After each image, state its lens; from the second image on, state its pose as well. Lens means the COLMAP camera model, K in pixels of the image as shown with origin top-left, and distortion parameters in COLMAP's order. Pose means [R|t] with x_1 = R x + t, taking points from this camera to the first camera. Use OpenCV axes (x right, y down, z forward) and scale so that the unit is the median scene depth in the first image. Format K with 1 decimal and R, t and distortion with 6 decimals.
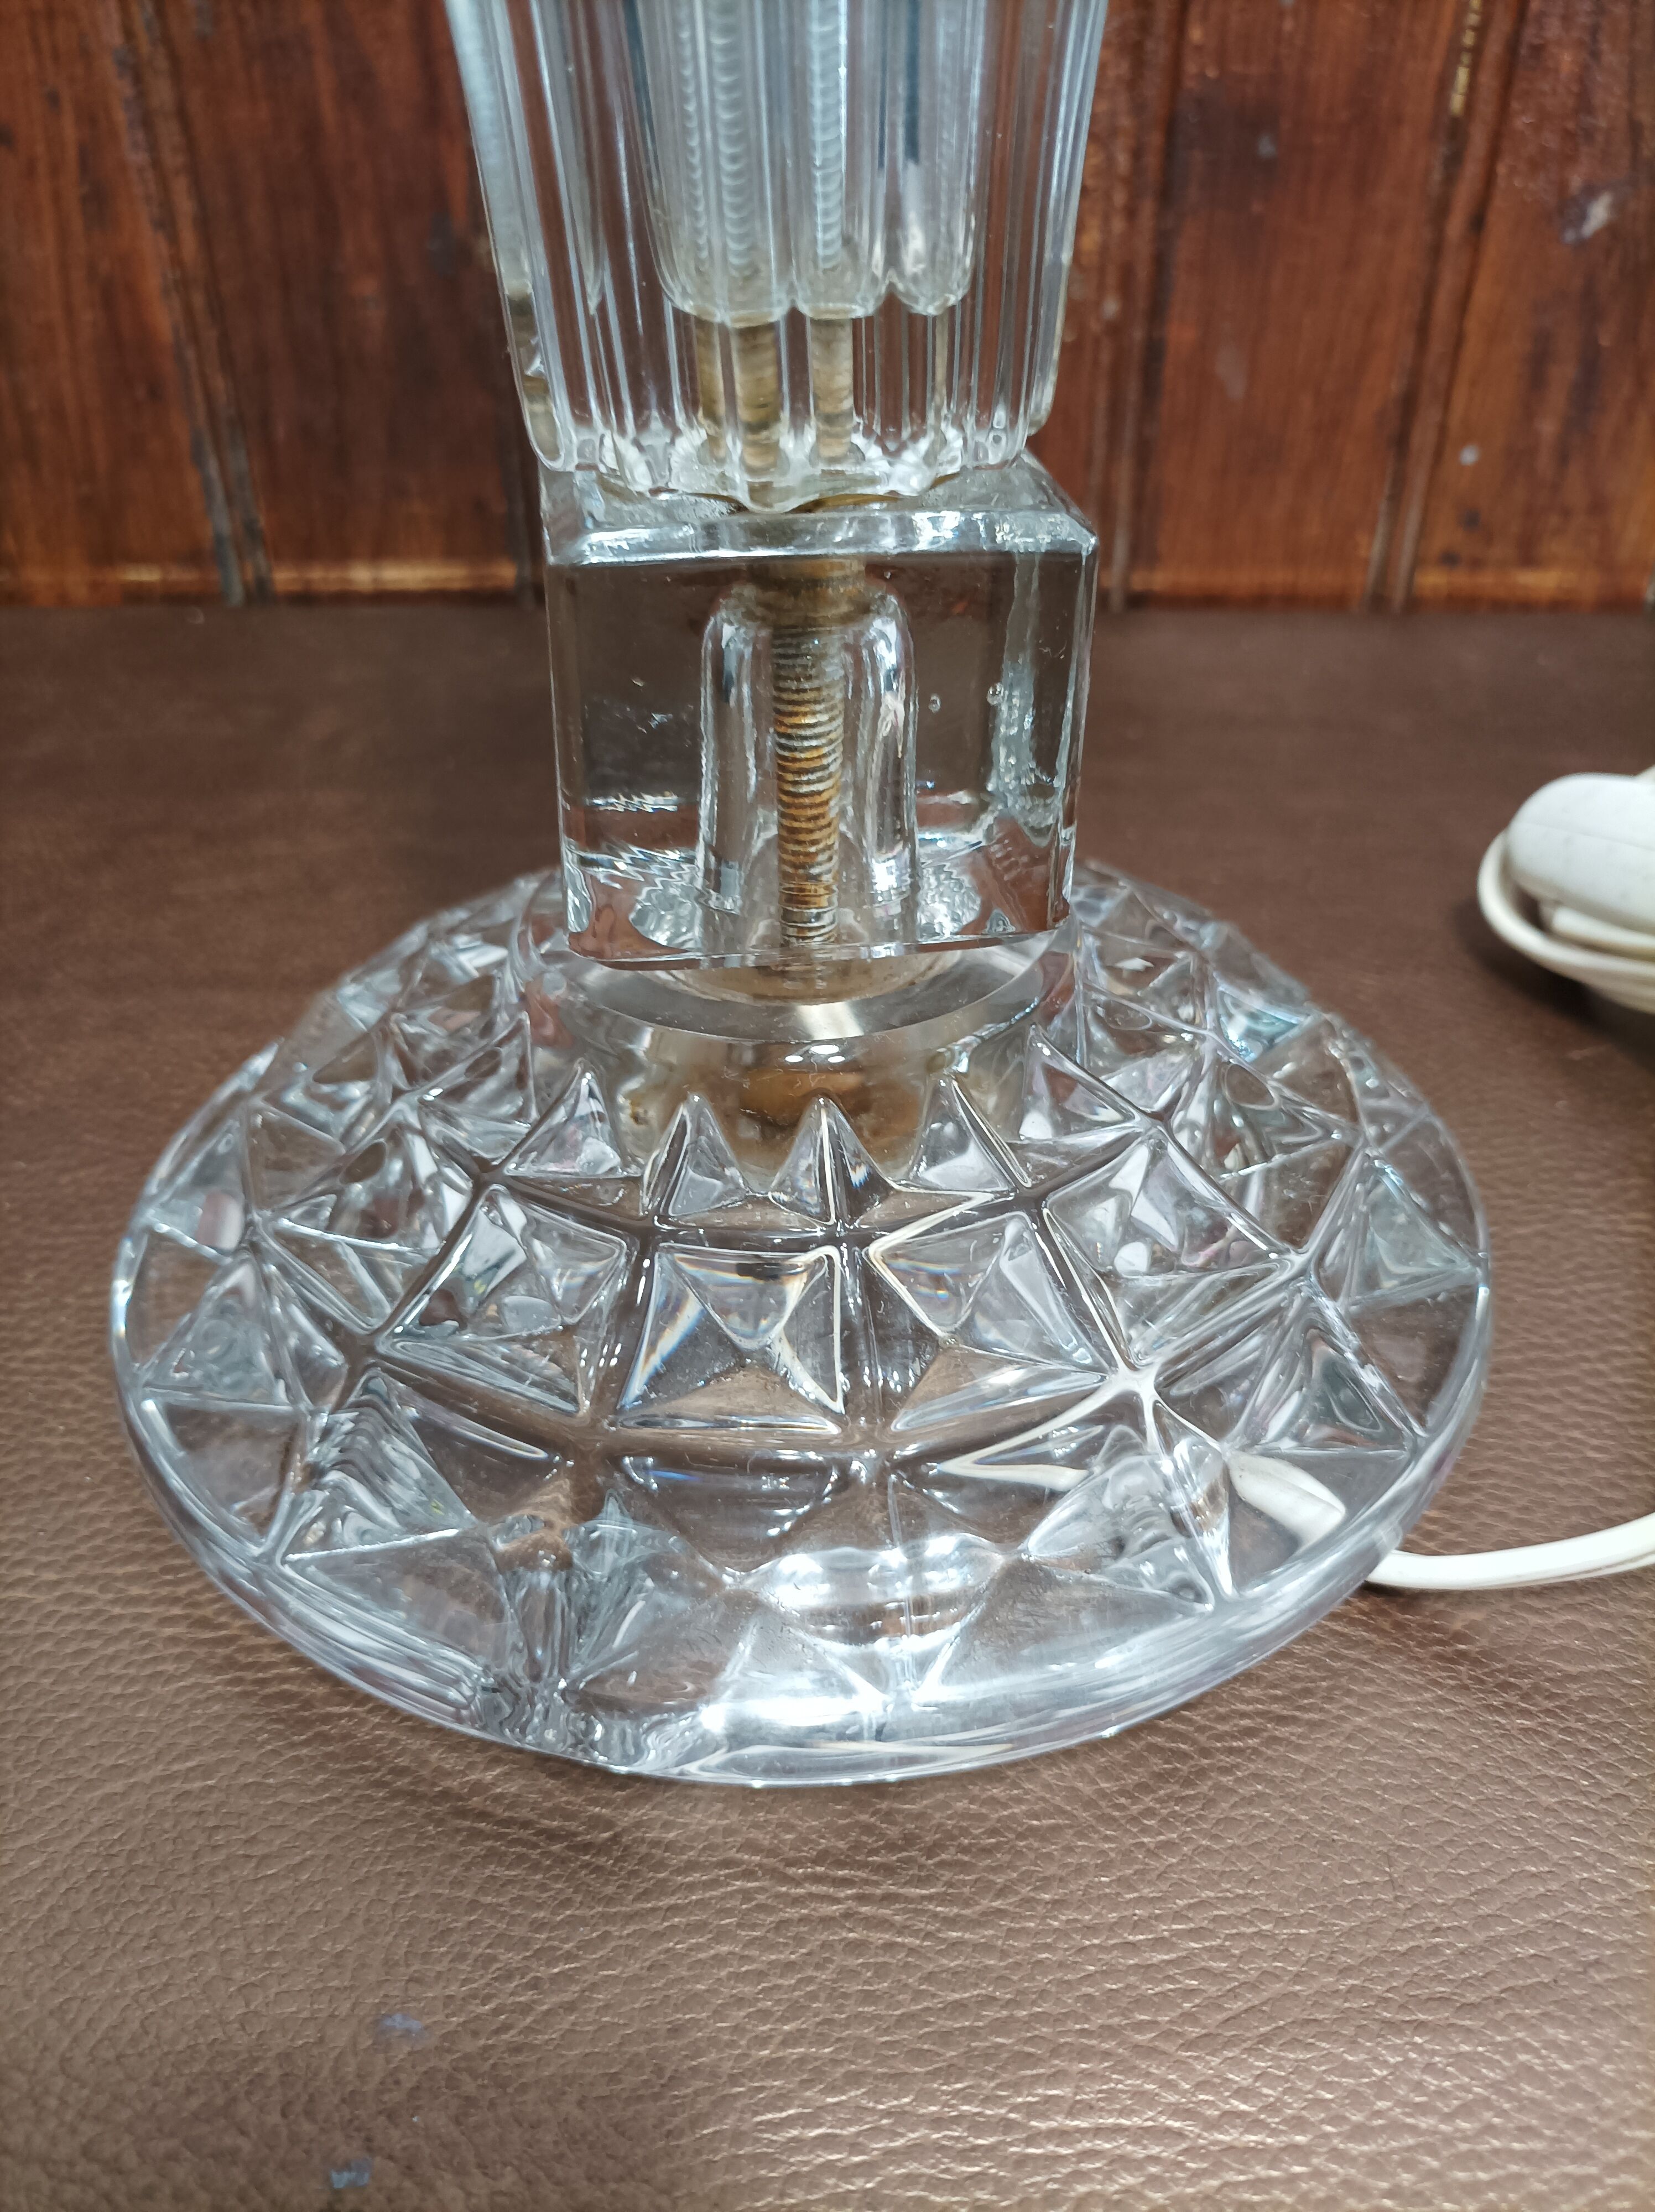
lens RADIAL K [[1716.2, 0, 820.0], [0, 1716.2, 1144.1], [0, 0, 1]] dist [-0.034419, 0.005645]
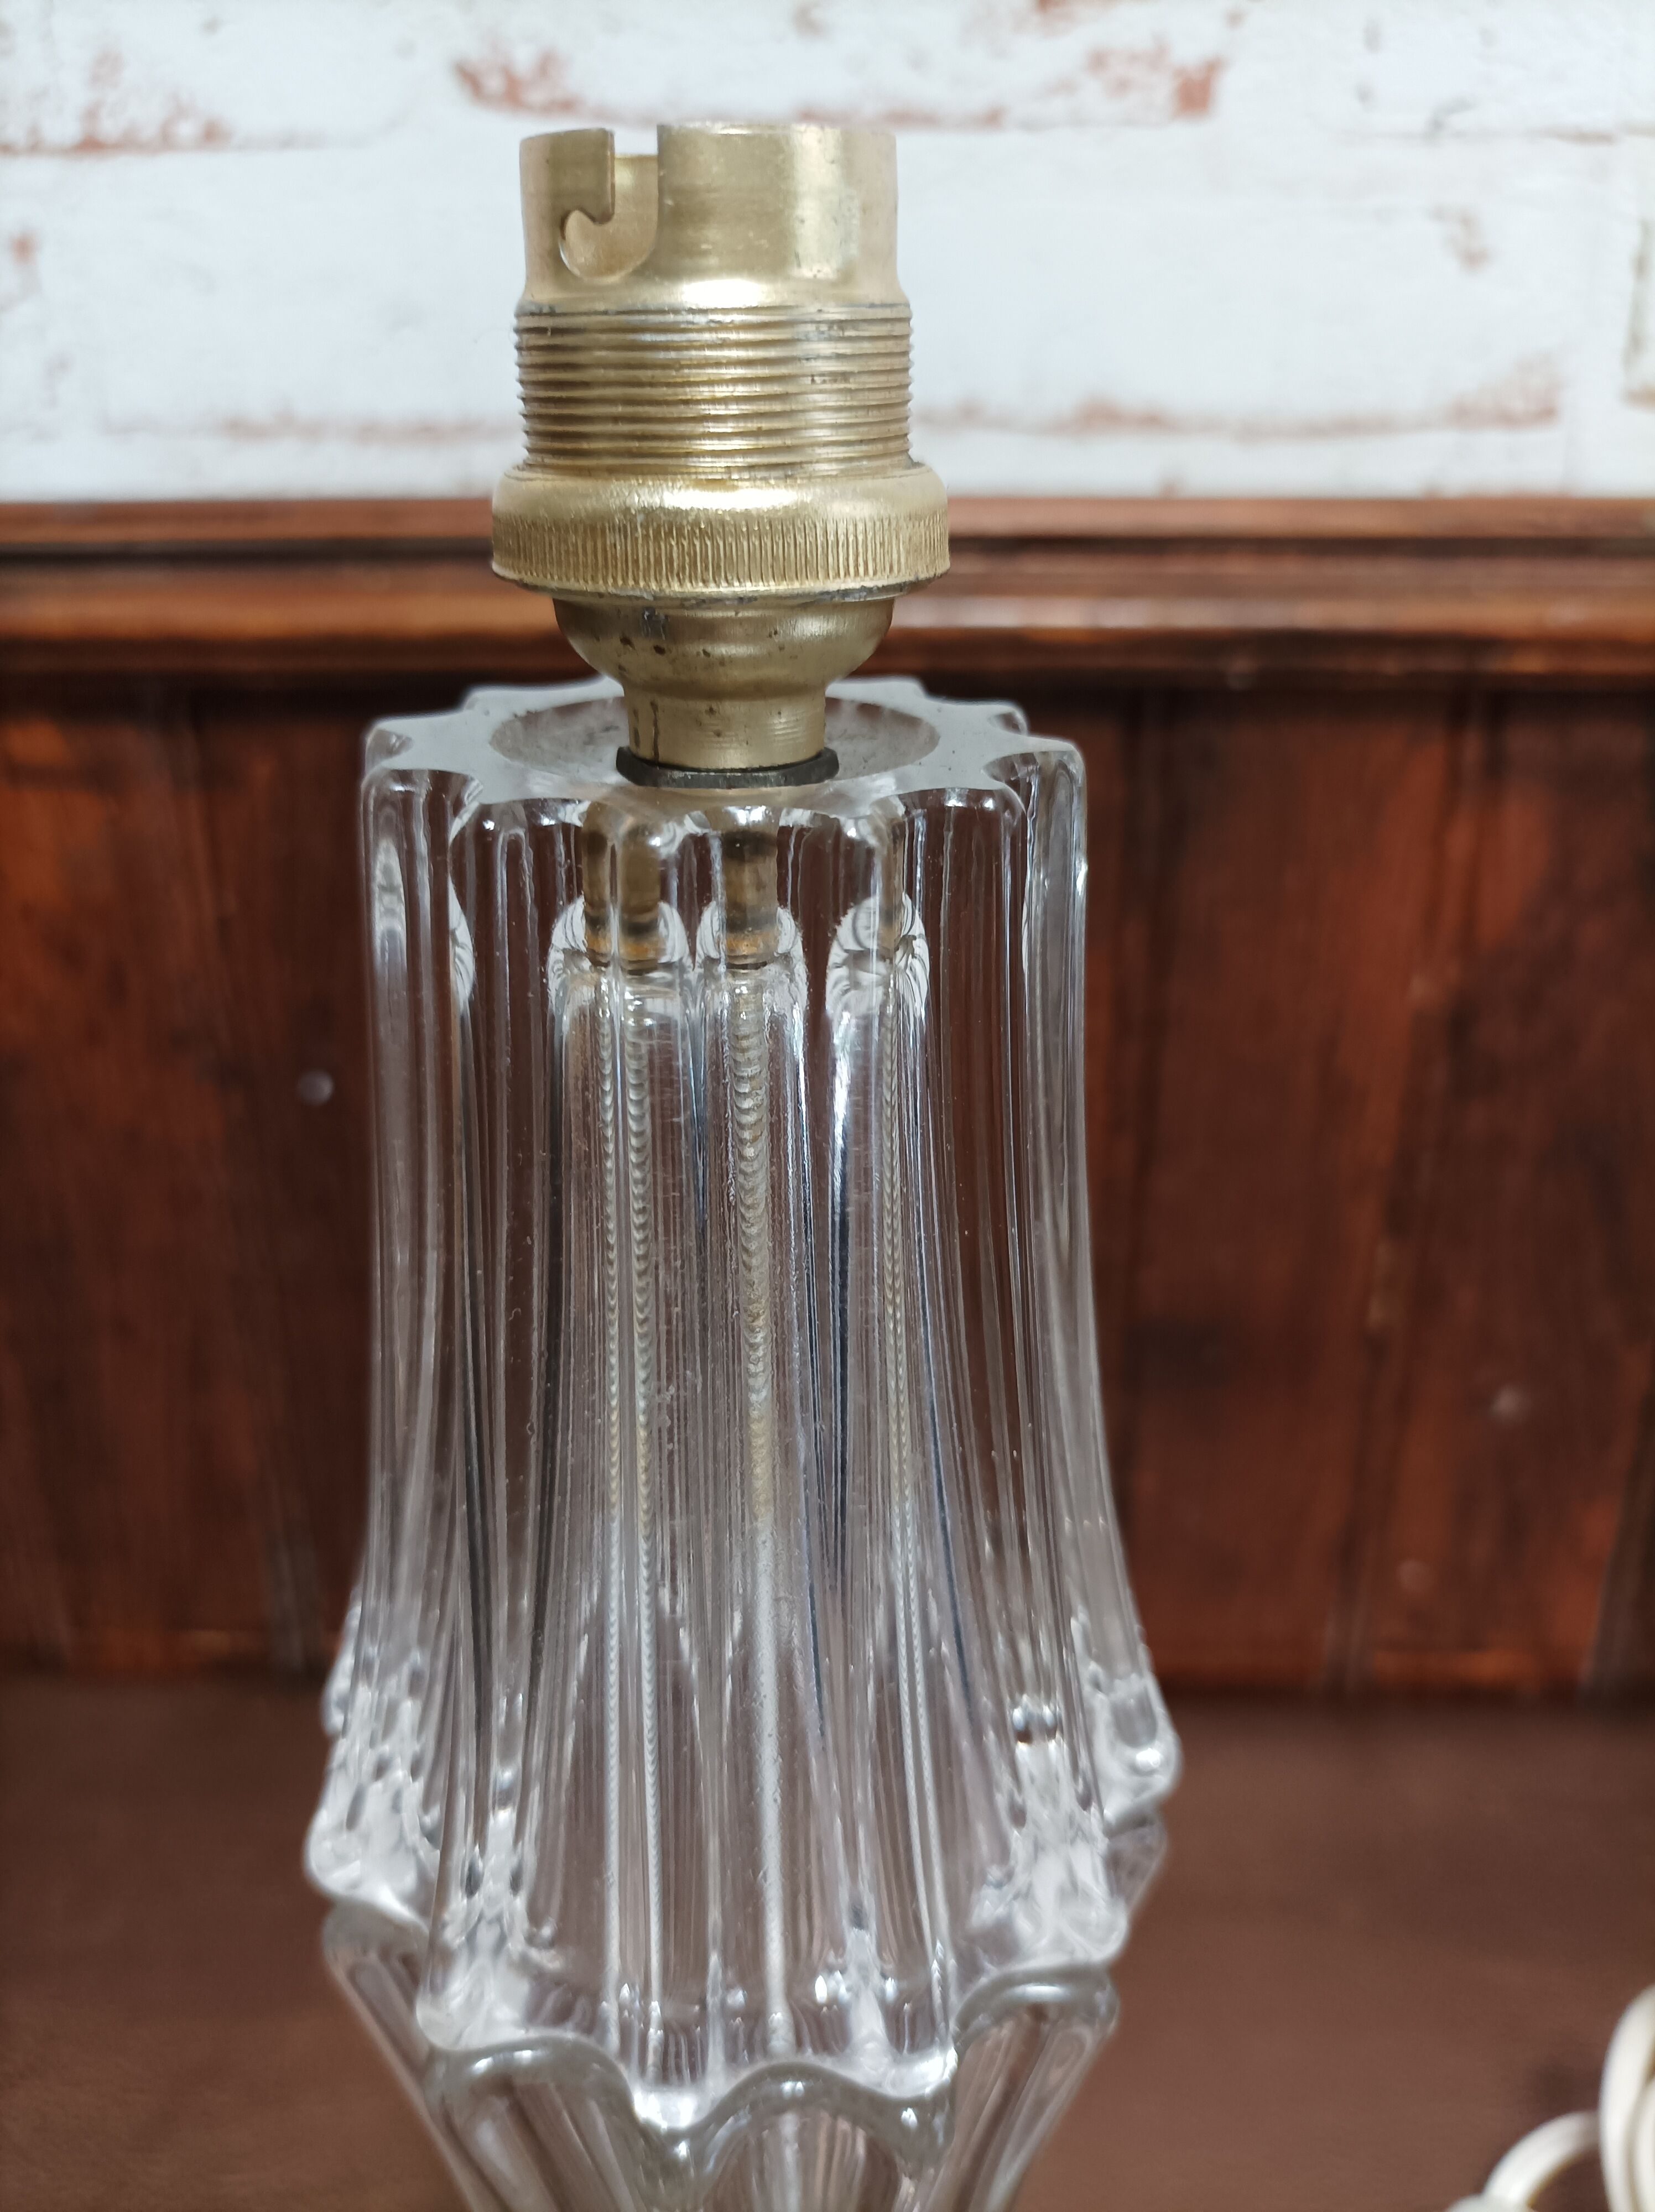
lens RADIAL K [[1781.0, 0, 824.0], [0, 1781.0, 1111.7], [0, 0, 1]] dist [-0.018530, 0.005035]
pose [[0.999789, 0.009709, -0.018080, 0.039977], [-0.013798, 0.970183, -0.241980, -0.924690], [0.015192, 0.242179, 0.970113, -0.450560]]
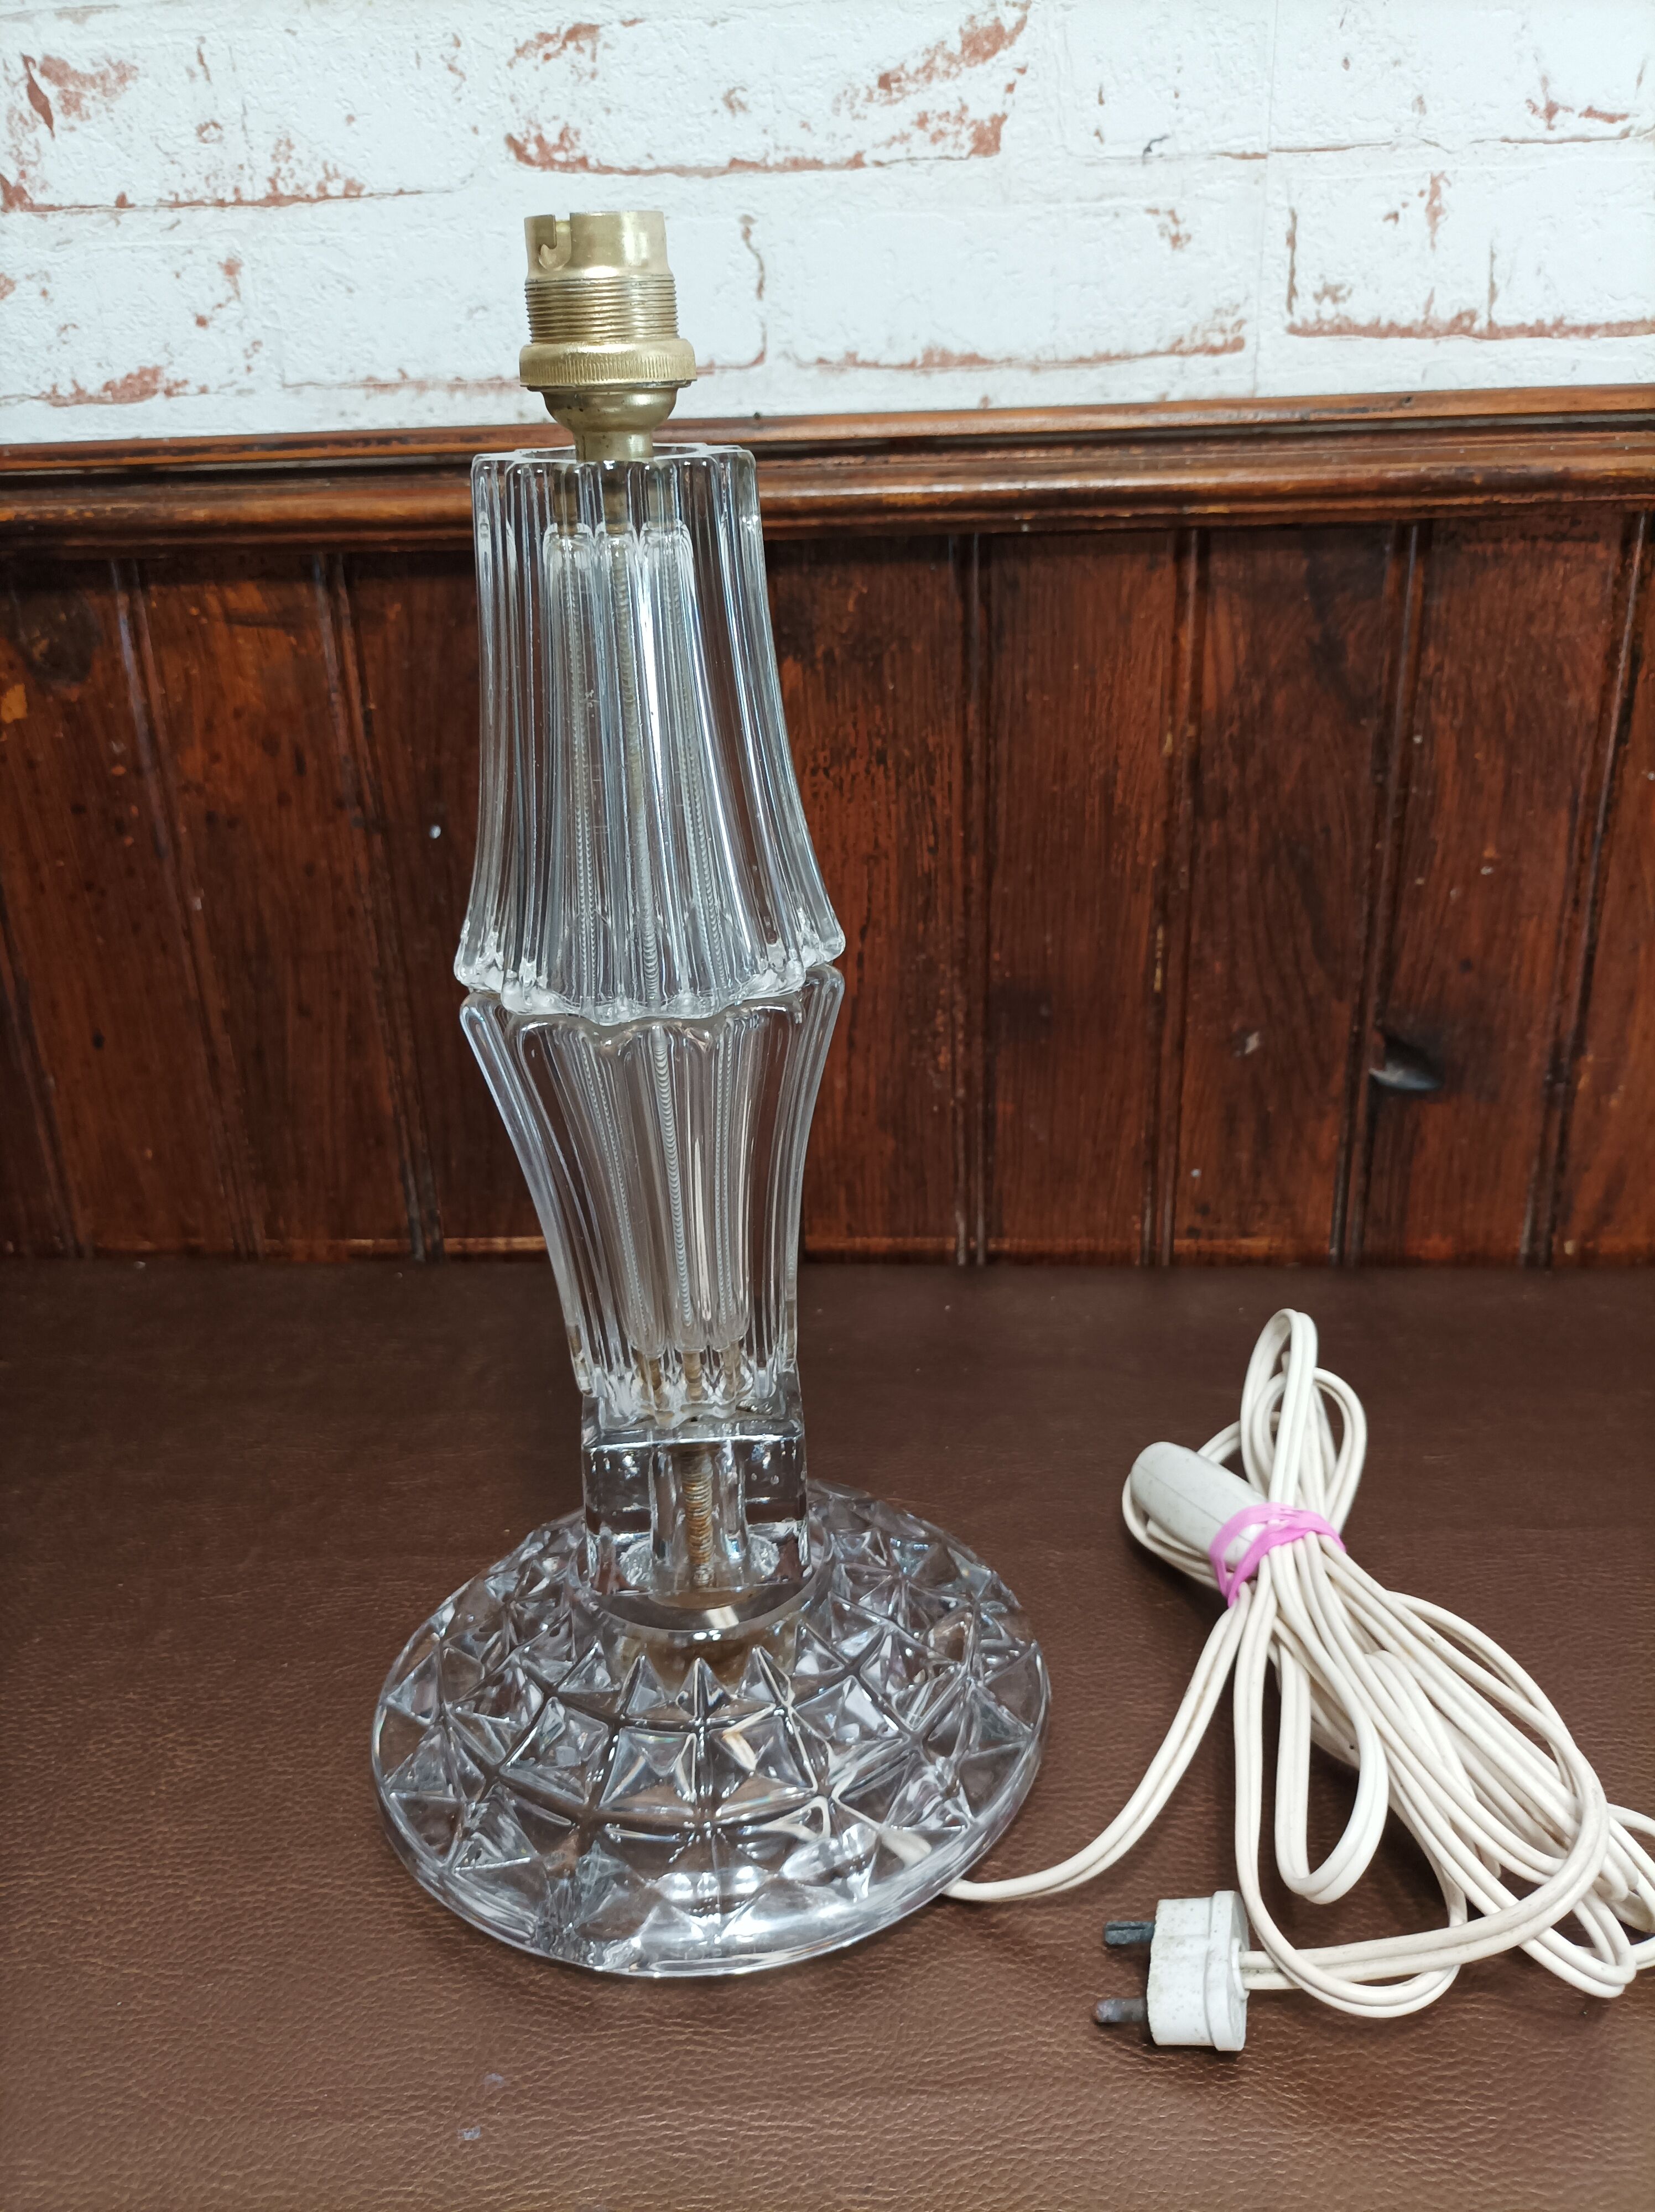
lens RADIAL K [[1715.4, 0, 817.2], [0, 1715.4, 1122.9], [0, 0, 1]] dist [0.004710, -0.000902]
pose [[0.998080, -0.006035, -0.061651, 0.292579], [-0.008012, 0.974307, -0.225083, -0.200489], [0.061425, 0.225145, 0.972387, -1.308658]]
